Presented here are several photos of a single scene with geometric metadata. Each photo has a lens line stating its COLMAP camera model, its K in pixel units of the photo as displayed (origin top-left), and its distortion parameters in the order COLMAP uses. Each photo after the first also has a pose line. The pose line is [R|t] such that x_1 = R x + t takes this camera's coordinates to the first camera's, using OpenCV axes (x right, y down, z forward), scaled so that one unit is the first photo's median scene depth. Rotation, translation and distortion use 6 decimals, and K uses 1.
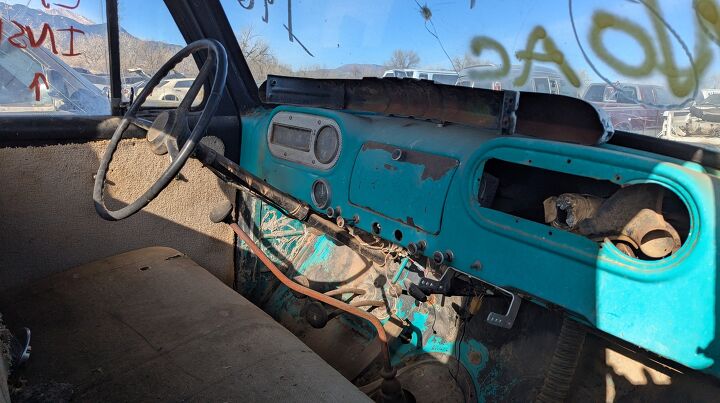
lens RADIAL K [[514.5, 0, 354.6], [0, 514.5, 205.1], [0, 0, 1]] dist [0.067832, -0.064859]
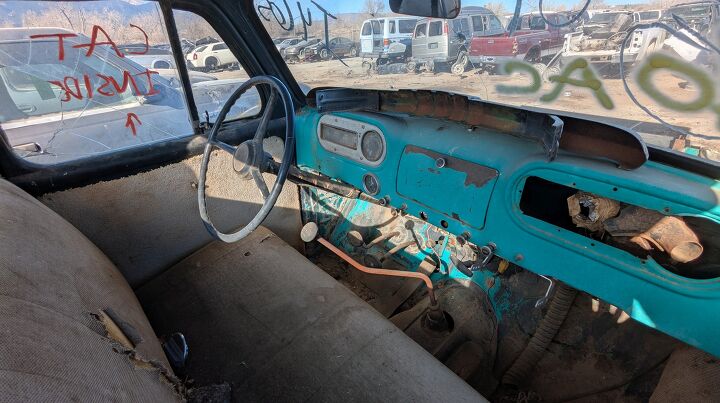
lens RADIAL K [[339.5, 0, 362.4], [0, 339.5, 203.3], [0, 0, 1]] dist [0.001212, 0.001366]
pose [[0.993326, -0.114915, 0.009928, -0.104894], [0.108995, 0.963331, 0.245180, -0.193258], [-0.037739, -0.242462, 0.969427, 0.172321]]
